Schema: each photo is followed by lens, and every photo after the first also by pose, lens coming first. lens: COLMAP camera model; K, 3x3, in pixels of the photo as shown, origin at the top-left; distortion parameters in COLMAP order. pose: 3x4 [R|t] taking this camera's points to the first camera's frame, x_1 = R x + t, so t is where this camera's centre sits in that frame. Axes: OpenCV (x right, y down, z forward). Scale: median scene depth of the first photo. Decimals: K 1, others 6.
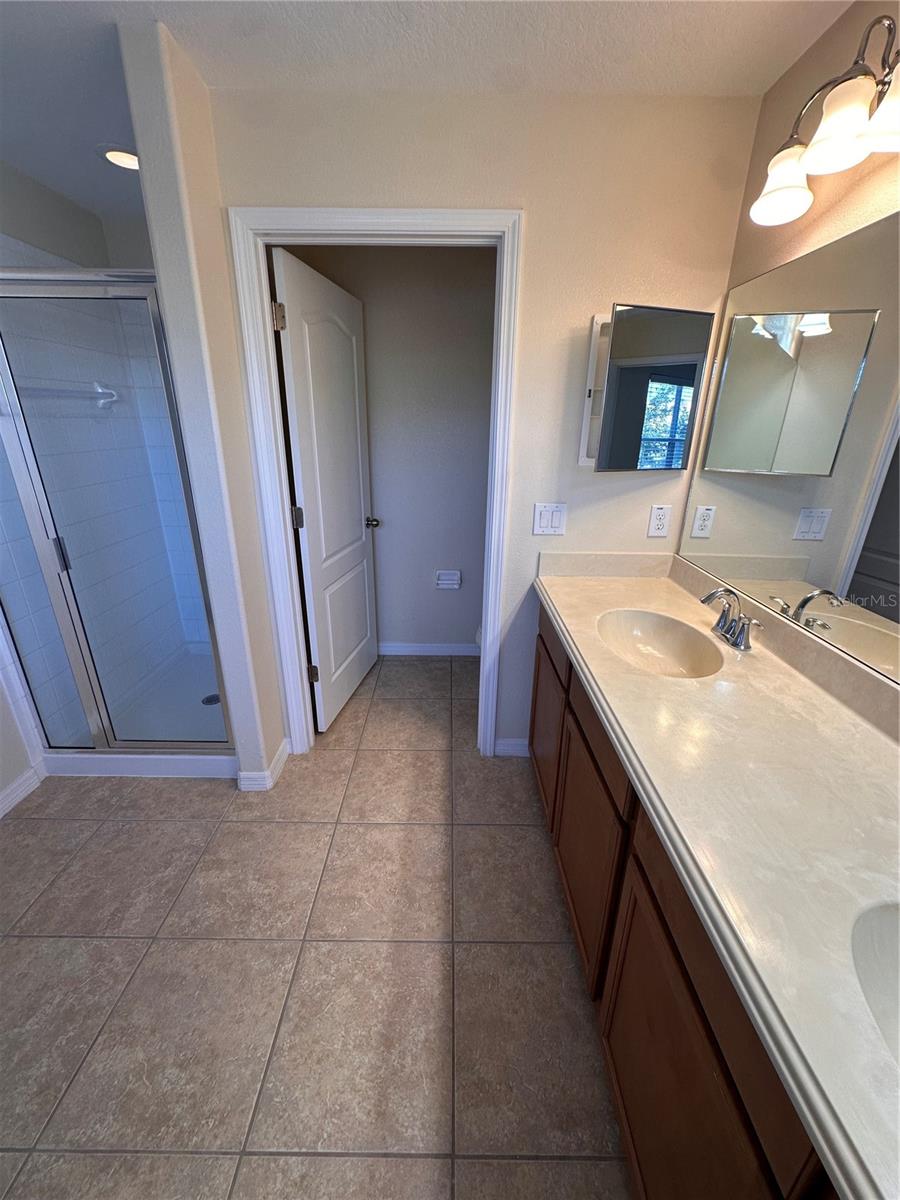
lens RADIAL K [[477.5, 0, 450.0], [0, 477.5, 600.0], [0, 0, 1]] dist [-0.004343, 0.000826]
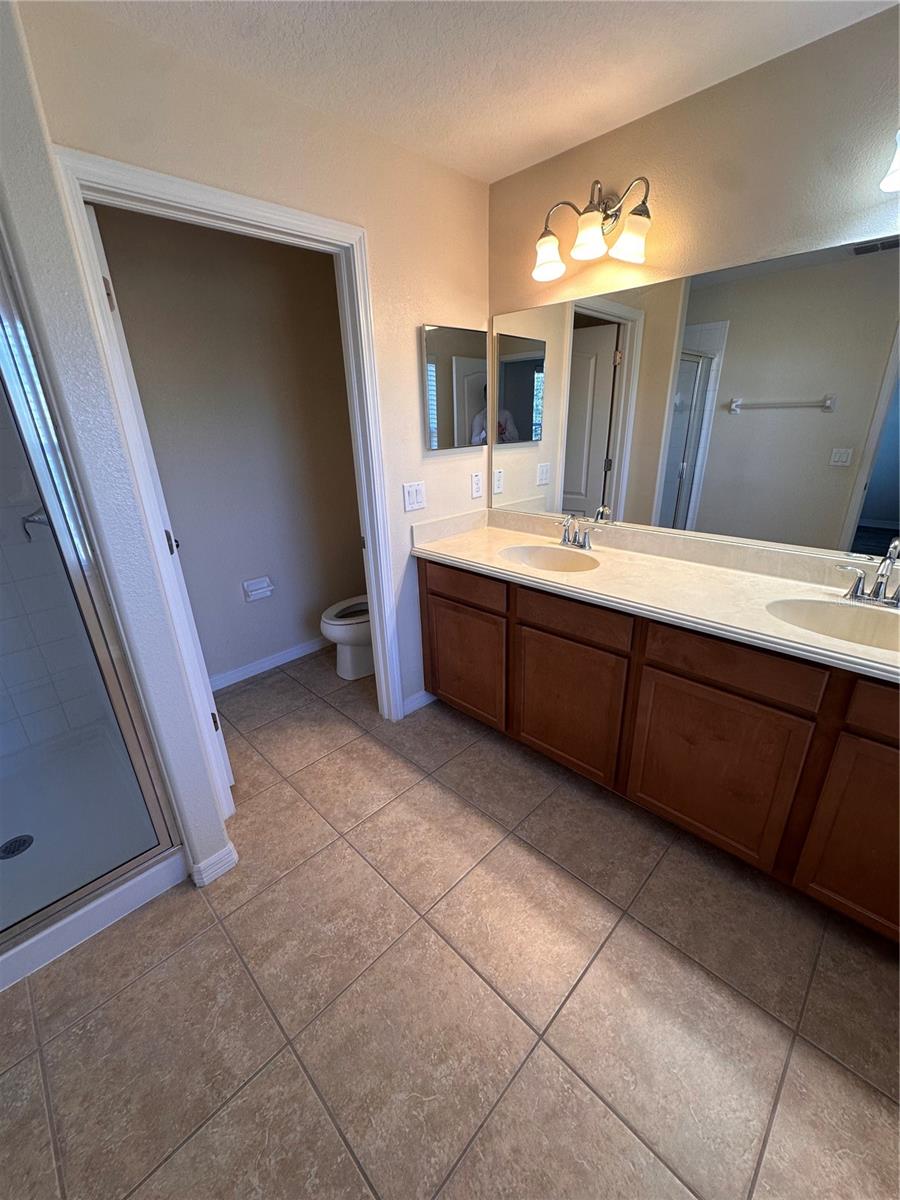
lens RADIAL K [[477.5, 0, 450.0], [0, 477.5, 600.0], [0, 0, 1]] dist [-0.004343, 0.000826]
pose [[0.704557, -0.291225, 0.647138, -0.660453], [0.285389, 0.951201, 0.117347, -0.045098], [-0.649733, 0.102008, 0.753287, 0.092308]]
